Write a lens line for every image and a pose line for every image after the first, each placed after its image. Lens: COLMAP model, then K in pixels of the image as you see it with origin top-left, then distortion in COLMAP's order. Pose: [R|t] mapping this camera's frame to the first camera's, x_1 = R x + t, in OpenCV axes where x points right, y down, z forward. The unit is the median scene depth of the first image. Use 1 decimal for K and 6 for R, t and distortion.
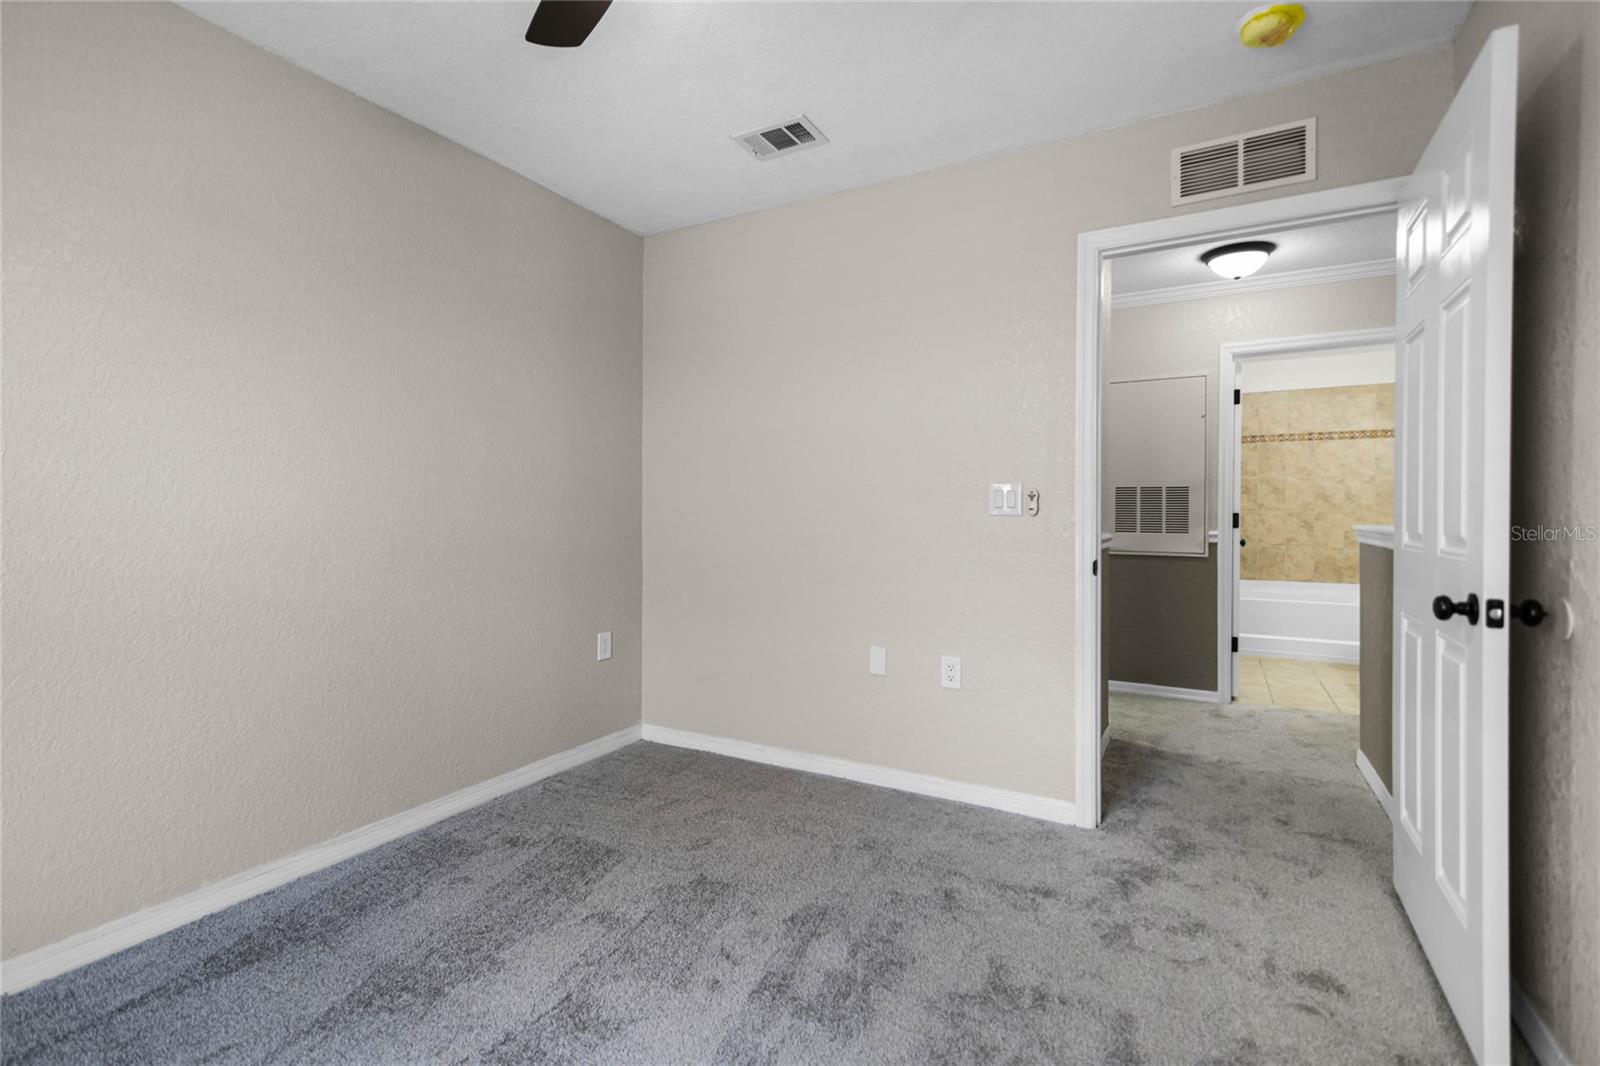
lens RADIAL K [[734.5, 0, 795.3], [0, 734.5, 502.7], [0, 0, 1]] dist [0.009166, -0.000268]
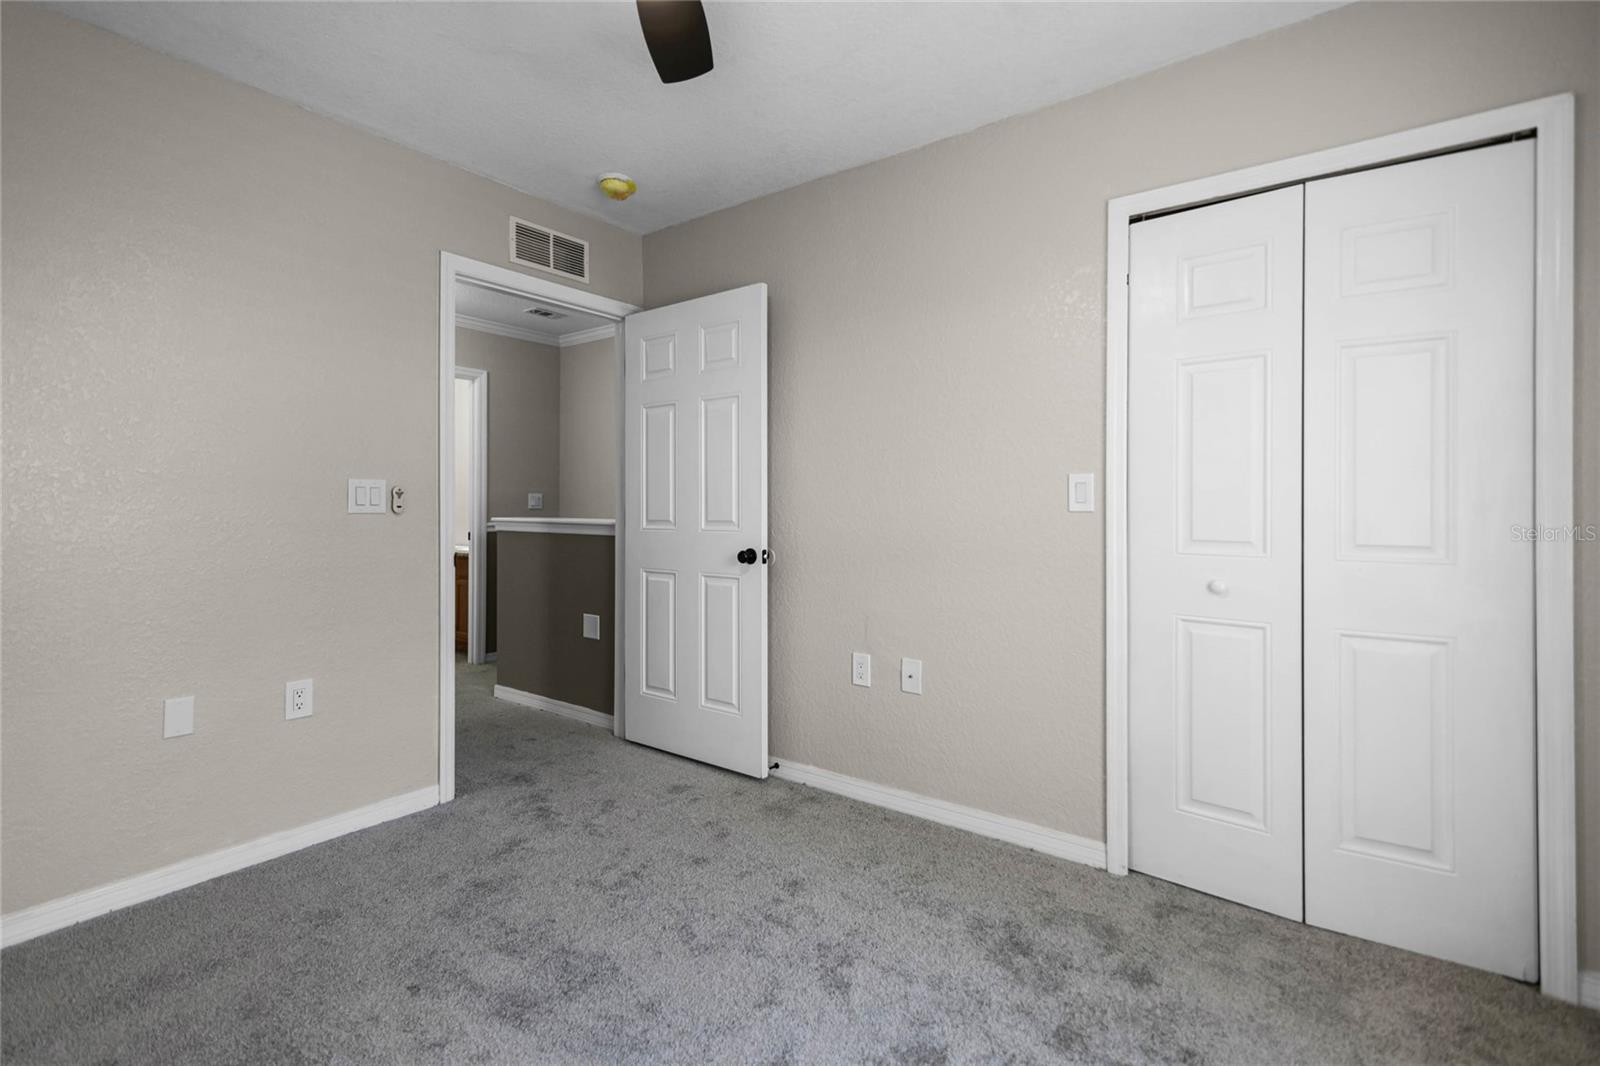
lens RADIAL K [[734.5, 0, 795.3], [0, 734.5, 502.7], [0, 0, 1]] dist [0.009166, -0.000268]
pose [[0.126515, 0.008664, 0.991927, -0.688109], [-0.007811, 0.999940, -0.007737, 0.006668], [-0.991934, -0.006769, 0.126575, 0.395863]]
